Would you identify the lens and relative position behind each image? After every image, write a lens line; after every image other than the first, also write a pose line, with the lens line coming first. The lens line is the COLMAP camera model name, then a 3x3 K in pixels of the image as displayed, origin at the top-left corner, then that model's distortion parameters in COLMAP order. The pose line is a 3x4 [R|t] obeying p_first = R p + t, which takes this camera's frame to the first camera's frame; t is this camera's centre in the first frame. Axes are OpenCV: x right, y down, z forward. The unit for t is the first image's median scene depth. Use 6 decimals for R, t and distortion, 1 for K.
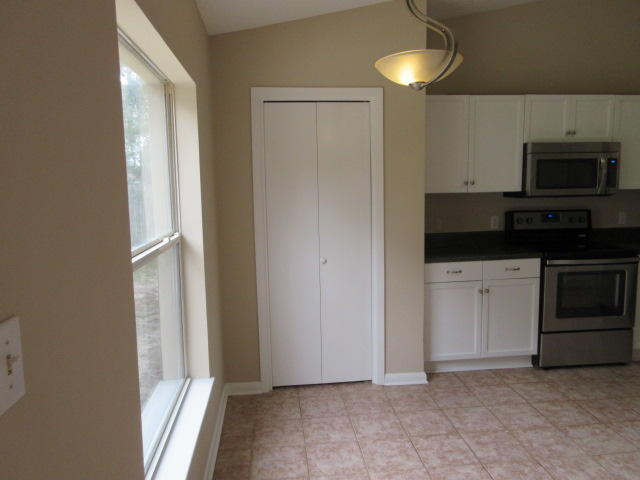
lens RADIAL K [[476.8, 0, 320.5], [0, 476.8, 239.5], [0, 0, 1]] dist [-0.000055, 0.007276]
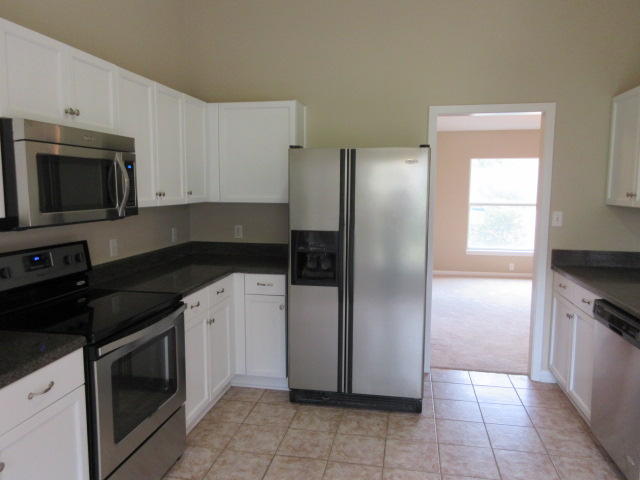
lens RADIAL K [[476.8, 0, 320.7], [0, 476.8, 238.0], [0, 0, 1]] dist [-0.000055, 0.007276]
pose [[0.293076, -0.086813, 0.952140, 0.055707], [0.112500, 0.992082, 0.055826, -0.072465], [-0.949447, 0.090755, 0.300522, 0.559180]]
